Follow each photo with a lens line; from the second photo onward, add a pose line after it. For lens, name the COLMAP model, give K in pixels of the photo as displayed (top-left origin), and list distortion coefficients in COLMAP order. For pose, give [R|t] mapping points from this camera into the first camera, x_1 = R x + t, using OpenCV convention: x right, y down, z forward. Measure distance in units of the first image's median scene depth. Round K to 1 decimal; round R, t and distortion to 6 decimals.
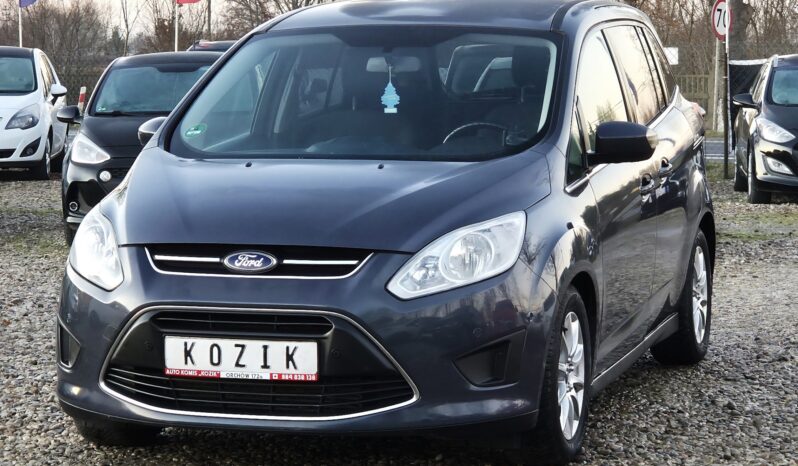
lens RADIAL K [[2472.2, 0, 400.2], [0, 2472.2, 211.0], [0, 0, 1]] dist [-0.797457, 2.213655]
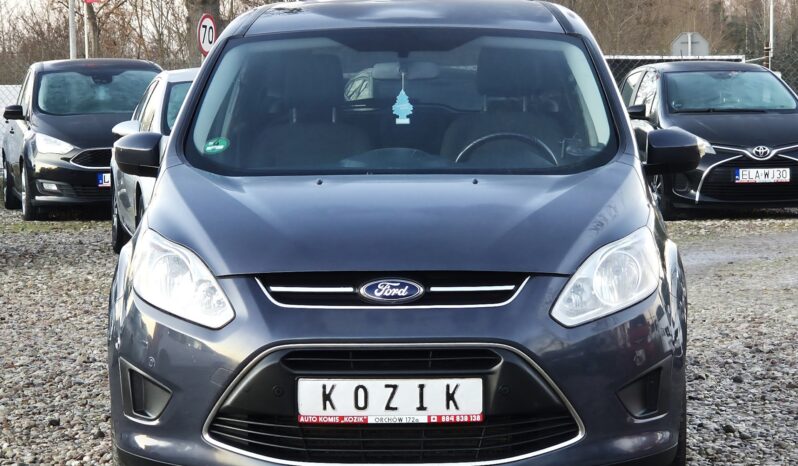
lens RADIAL K [[2472.2, 0, 400.2], [0, 2472.2, 211.0], [0, 0, 1]] dist [-0.797457, 2.213655]
pose [[0.967109, -0.020575, 0.253529, -0.283052], [0.022825, 0.999722, -0.005937, -0.002613], [-0.253336, 0.011528, 0.967310, 0.143661]]
